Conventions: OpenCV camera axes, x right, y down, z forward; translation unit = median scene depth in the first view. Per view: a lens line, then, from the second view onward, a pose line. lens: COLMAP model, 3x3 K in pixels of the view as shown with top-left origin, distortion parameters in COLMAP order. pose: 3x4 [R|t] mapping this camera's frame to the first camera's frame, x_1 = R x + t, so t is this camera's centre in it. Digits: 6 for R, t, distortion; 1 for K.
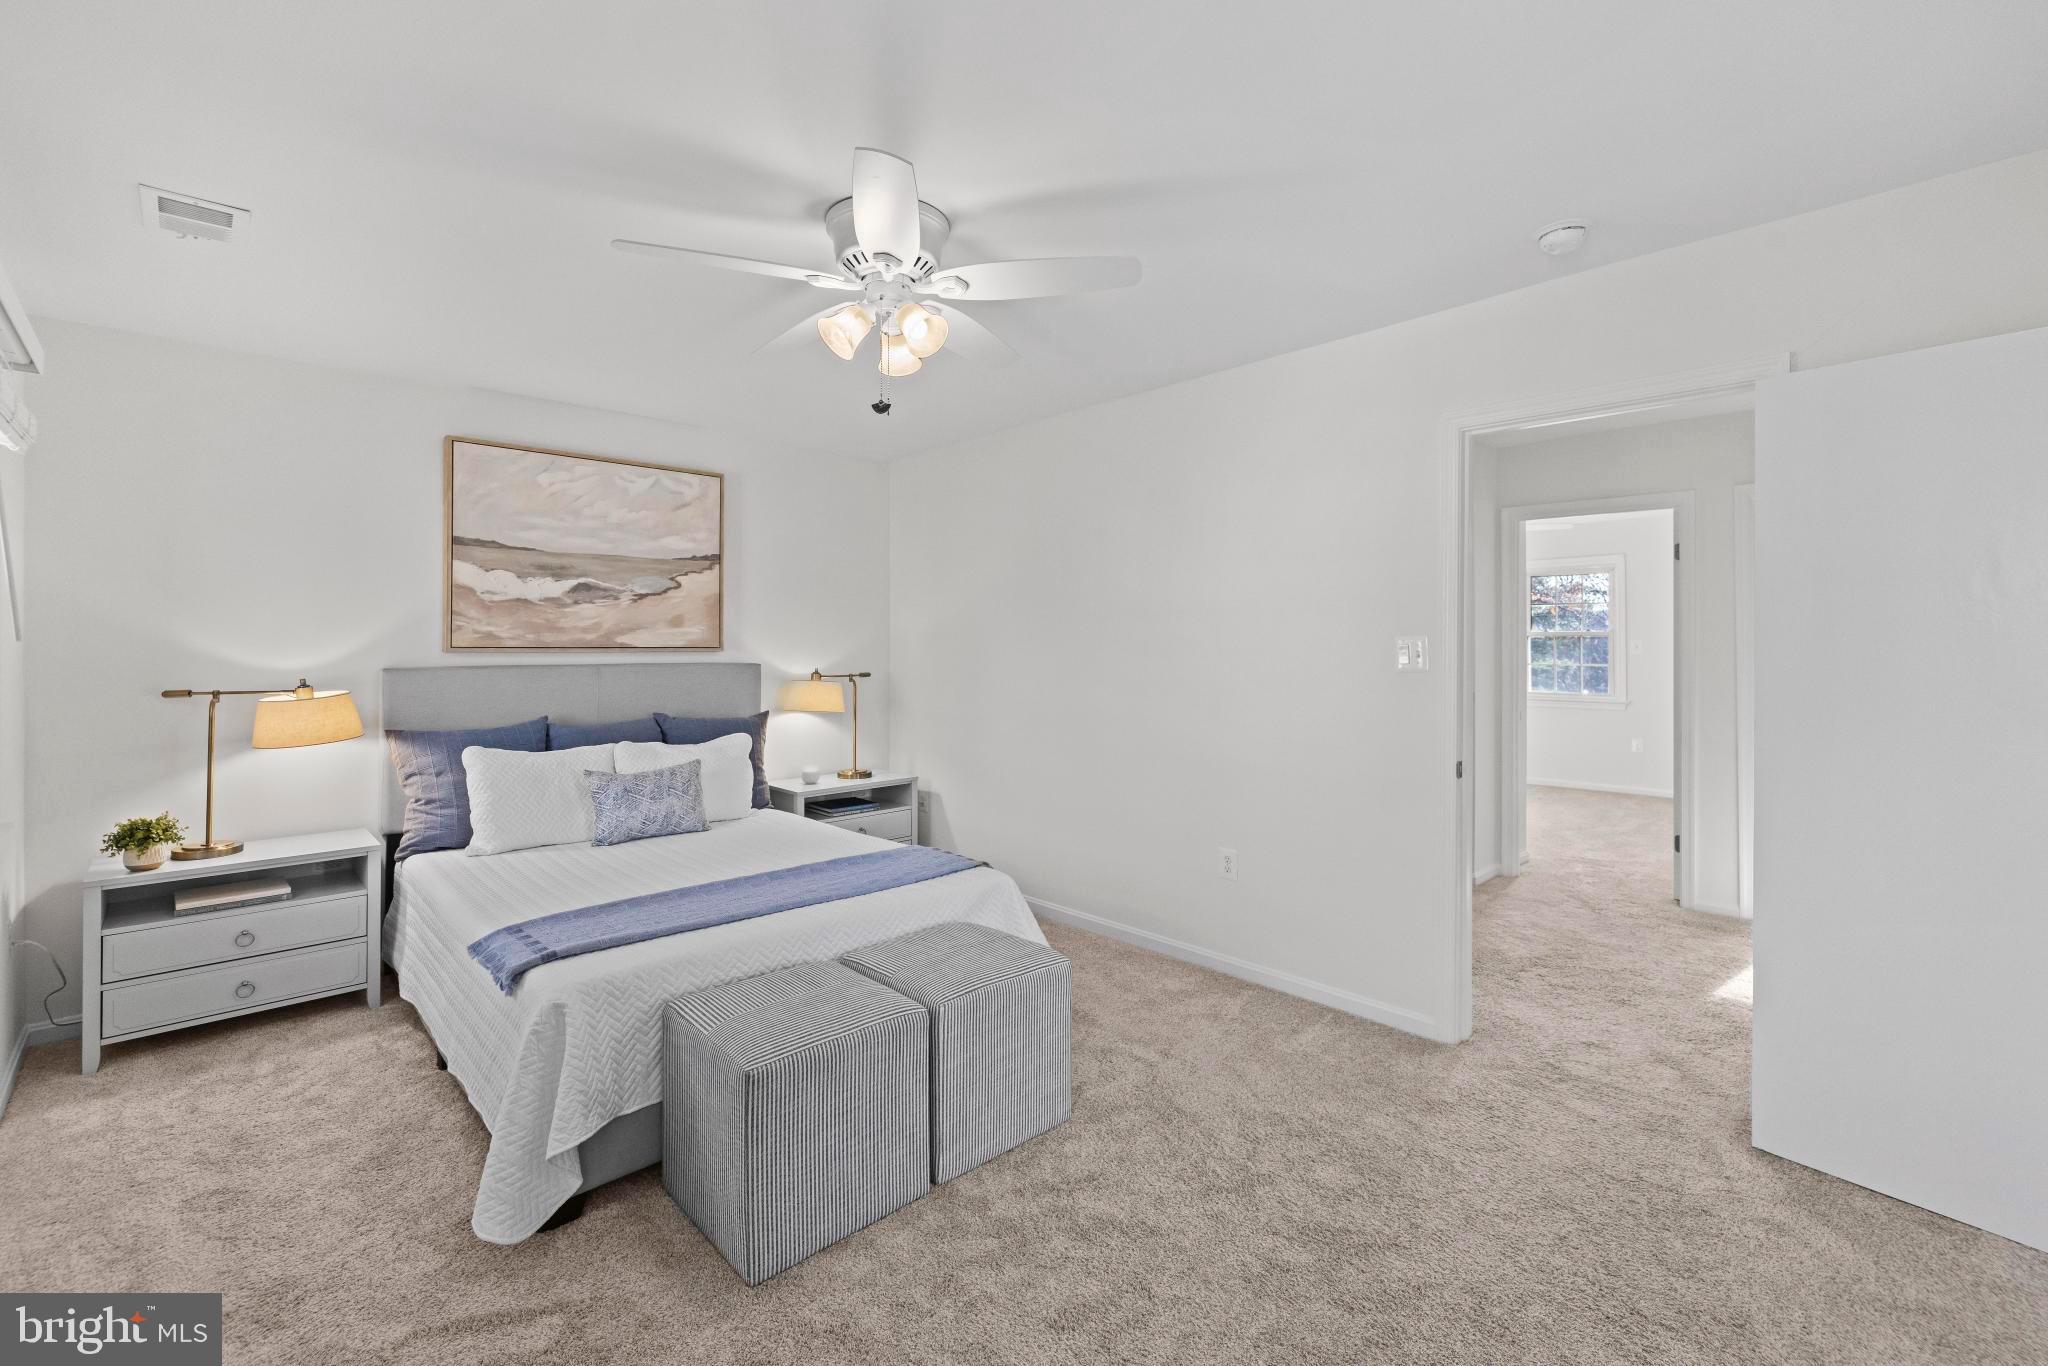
lens RADIAL K [[858.9, 0, 1021.6], [0, 858.9, 633.1], [0, 0, 1]] dist [-0.000506, 0.000065]
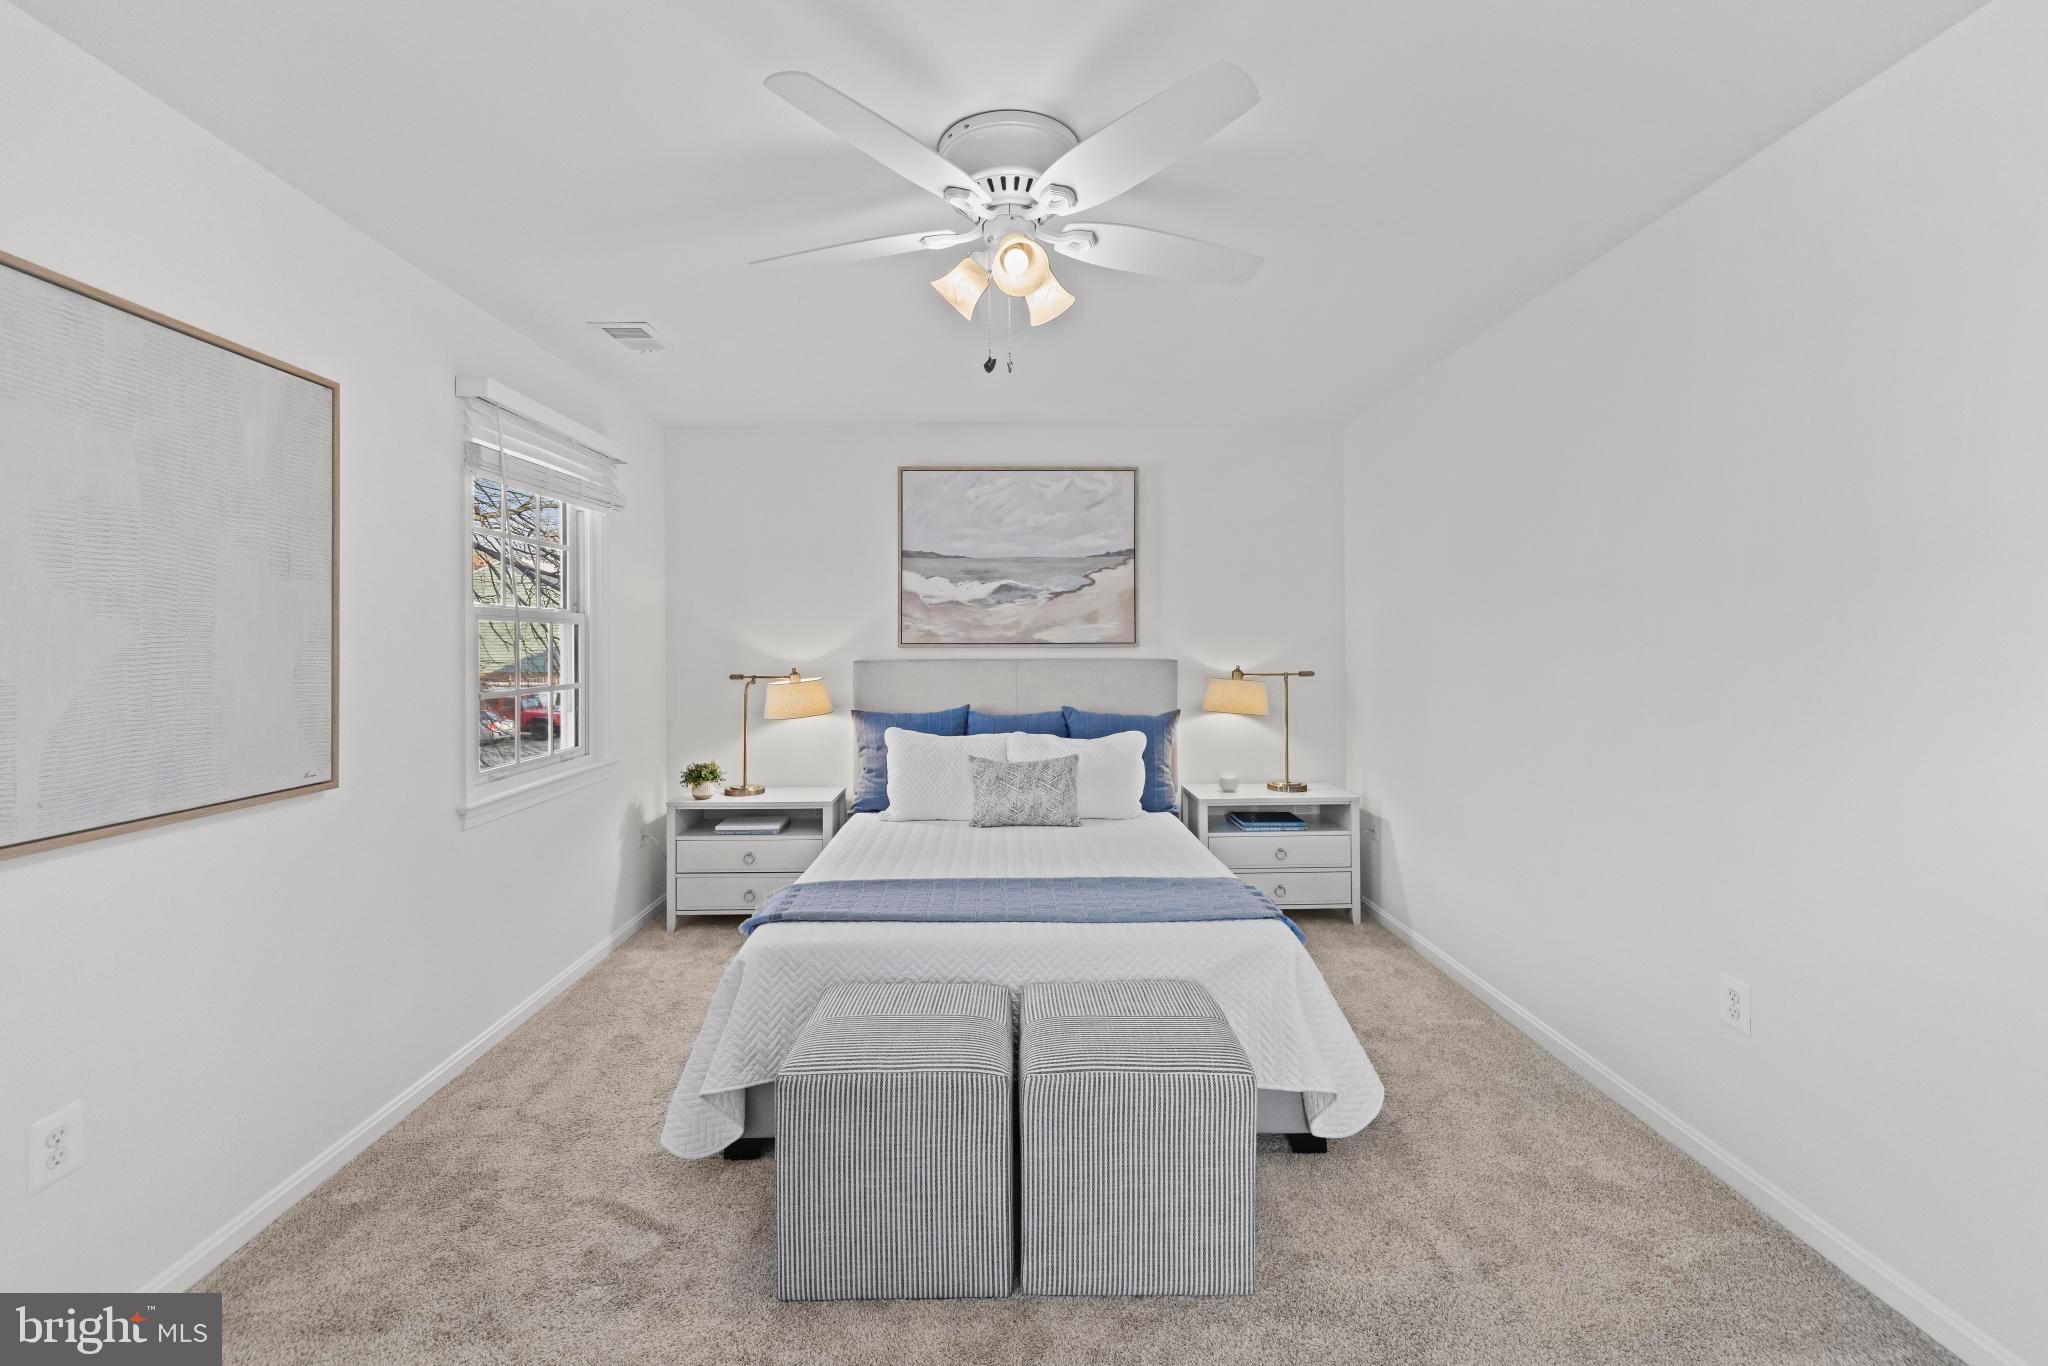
lens RADIAL K [[858.9, 0, 1021.6], [0, 858.9, 633.1], [0, 0, 1]] dist [-0.000506, 0.000065]
pose [[0.745226, -0.011253, -0.666717, 0.251765], [0.014243, 0.999898, -0.000957, 0.005315], [0.666660, -0.008783, 0.745310, 0.214076]]
